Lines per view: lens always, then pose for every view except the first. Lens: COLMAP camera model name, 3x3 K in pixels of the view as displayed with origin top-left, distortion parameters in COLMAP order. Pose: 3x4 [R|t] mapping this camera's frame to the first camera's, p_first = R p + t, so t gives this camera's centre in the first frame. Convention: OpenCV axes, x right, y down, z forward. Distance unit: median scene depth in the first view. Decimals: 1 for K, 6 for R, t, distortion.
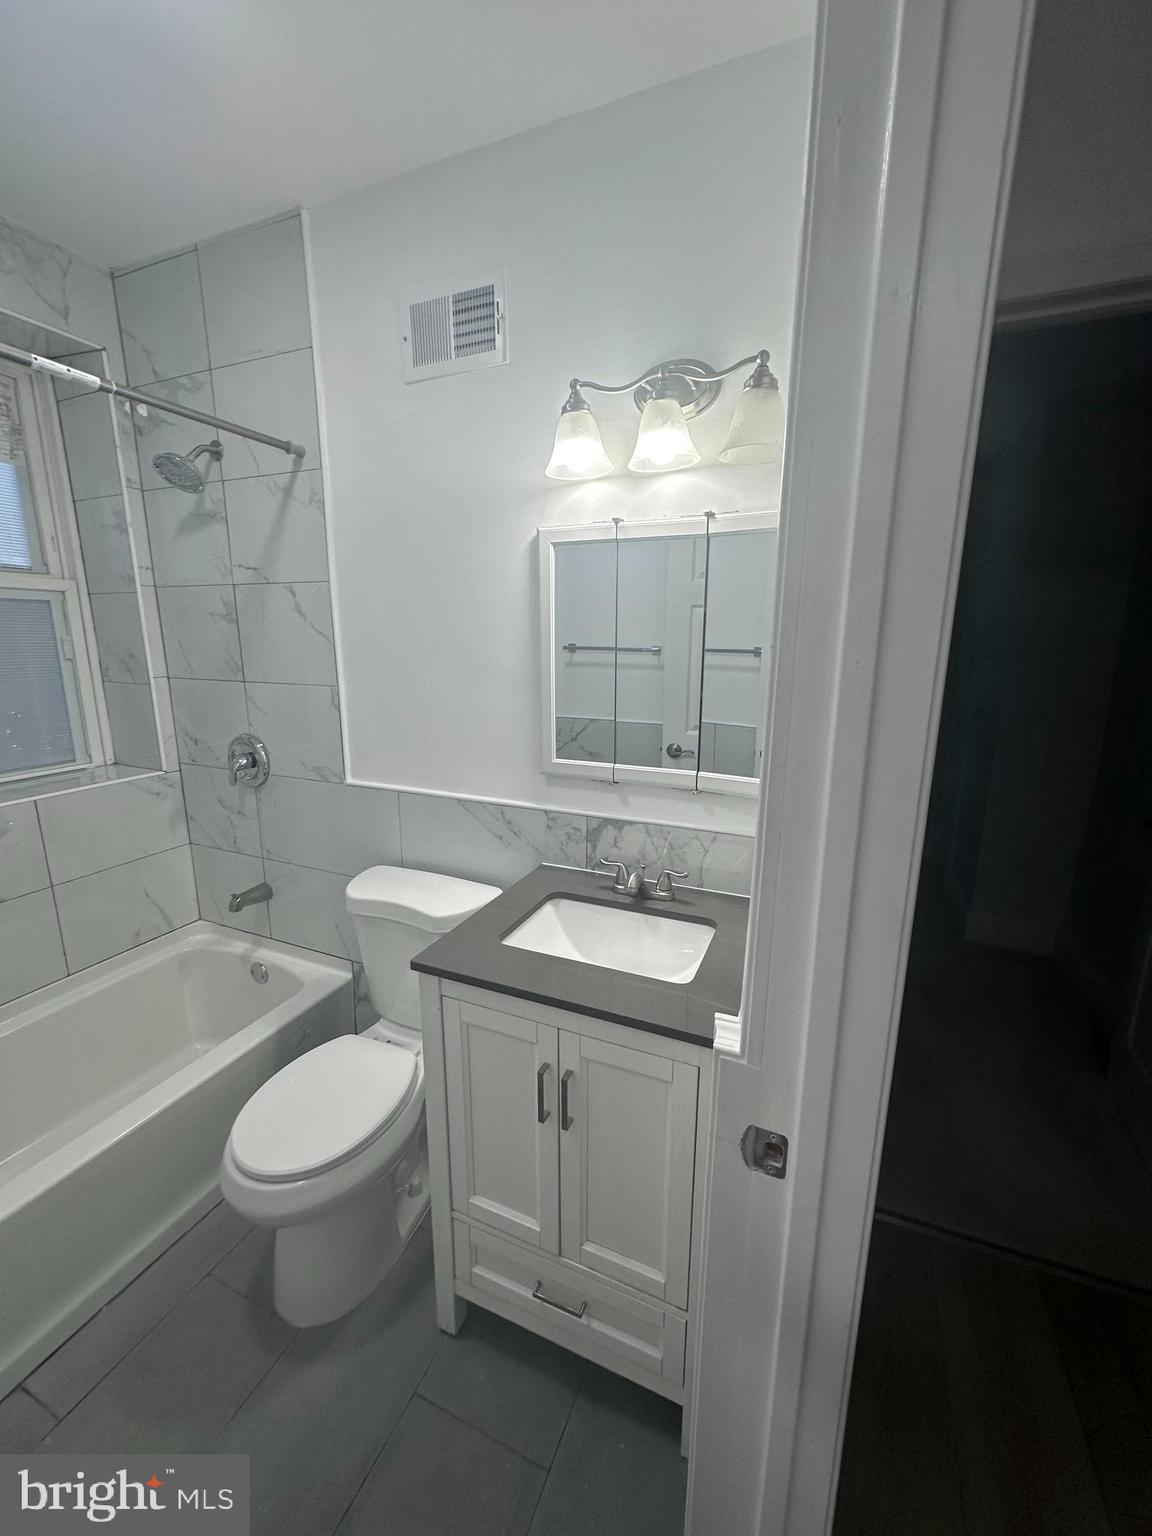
lens RADIAL K [[613.1, 0, 579.7], [0, 613.1, 767.5], [0, 0, 1]] dist [0.000337, -0.000180]
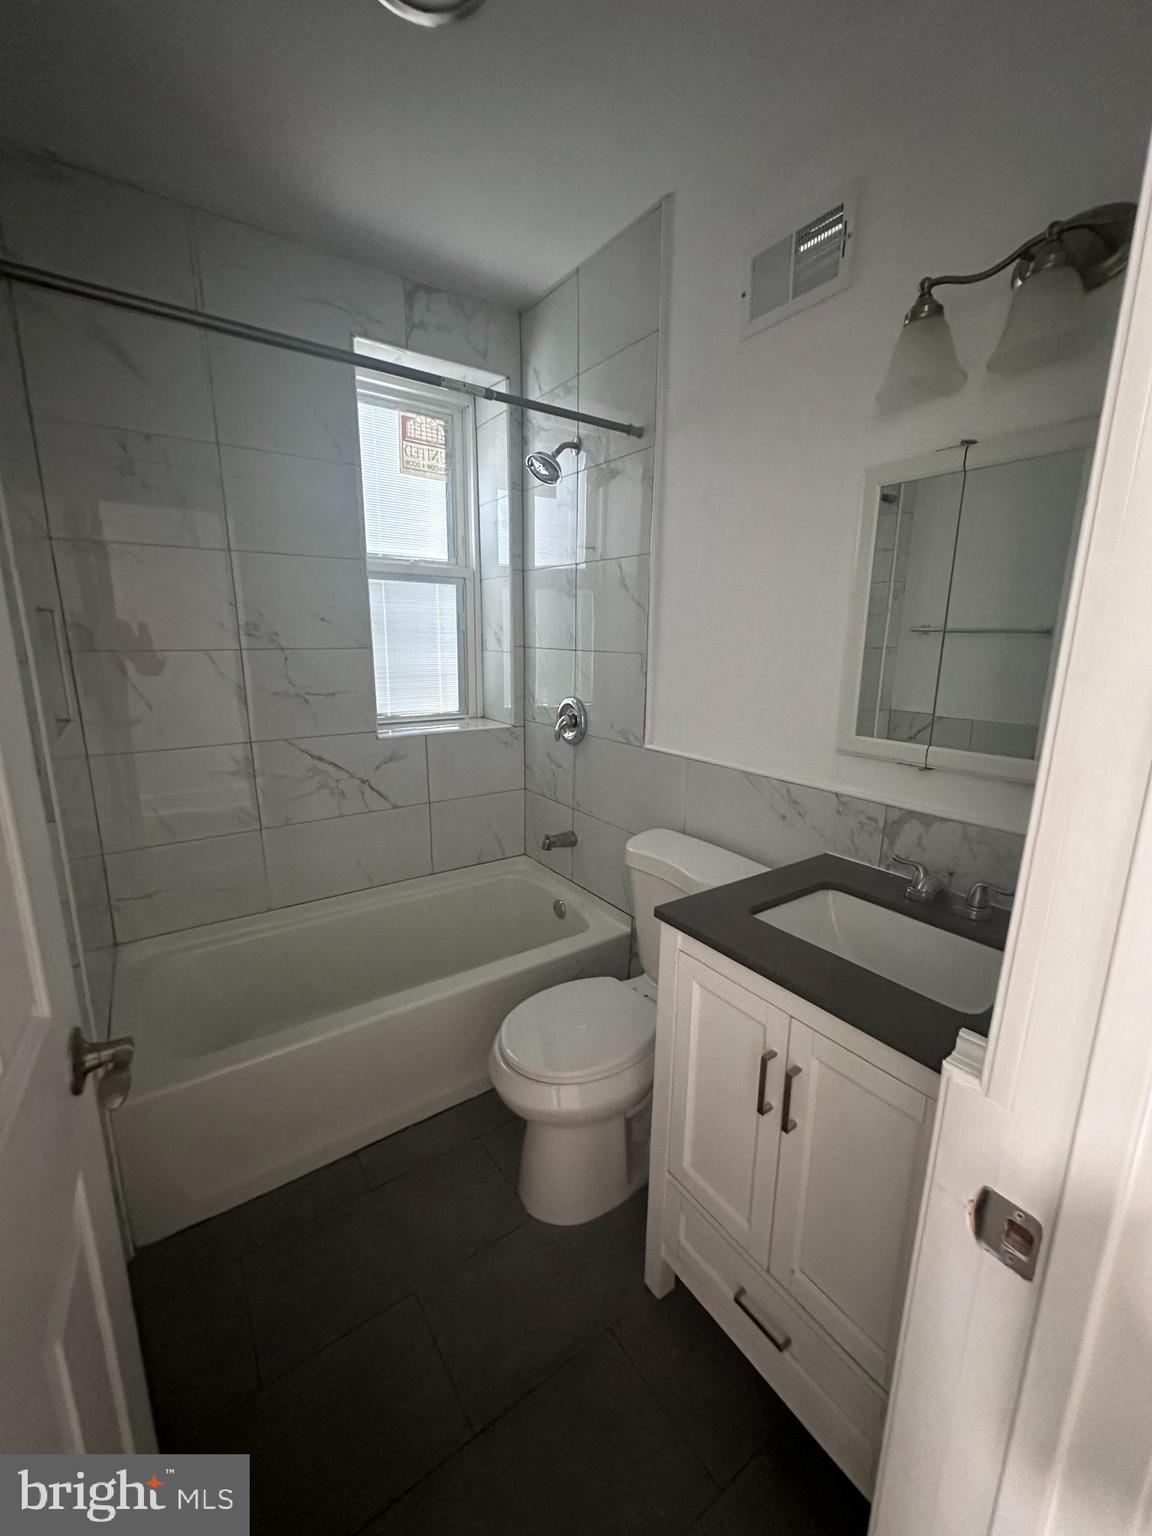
lens RADIAL K [[613.1, 0, 581.3], [0, 613.1, 767.7], [0, 0, 1]] dist [0.000337, -0.000180]
pose [[0.853967, 0.114411, -0.507594, 0.074349], [-0.116881, 0.992775, 0.027131, 0.052733], [0.507030, 0.036159, 0.861169, 0.047110]]
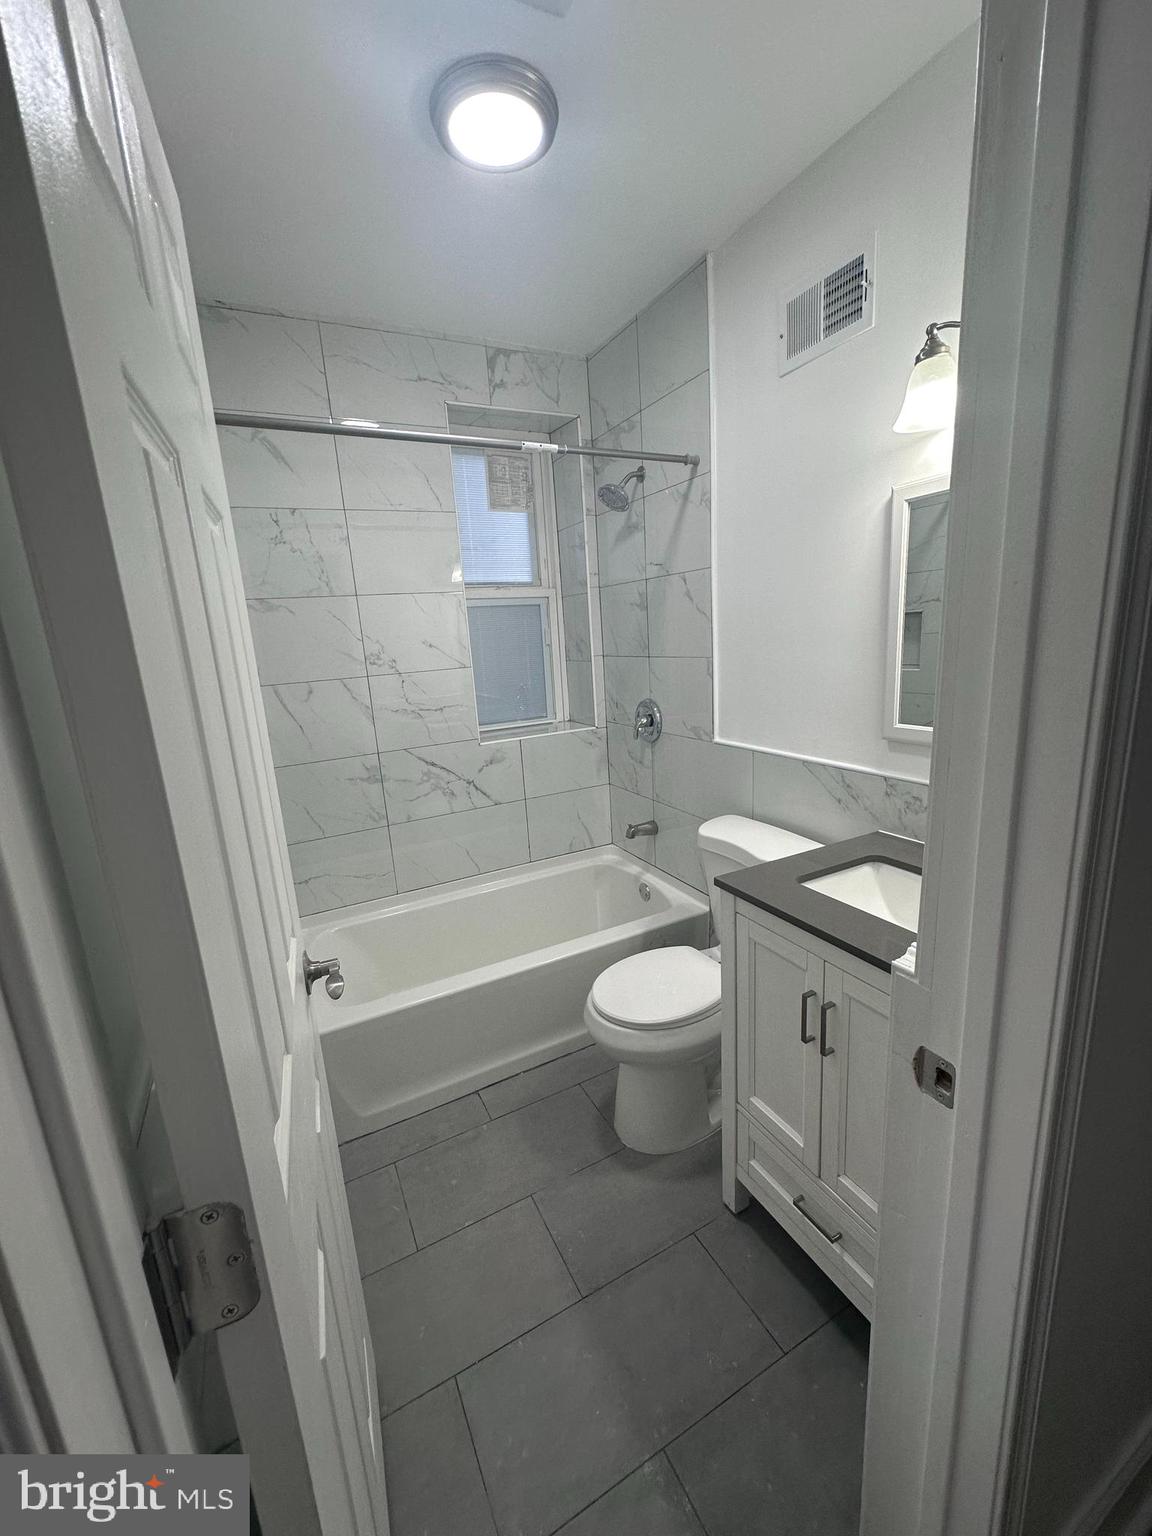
lens RADIAL K [[613.1, 0, 581.8], [0, 613.1, 766.2], [0, 0, 1]] dist [0.000337, -0.000180]
pose [[0.774997, 0.083647, -0.626405, 0.182042], [-0.071000, 0.996451, 0.045219, 0.043294], [0.627964, 0.009430, 0.778185, -0.070654]]
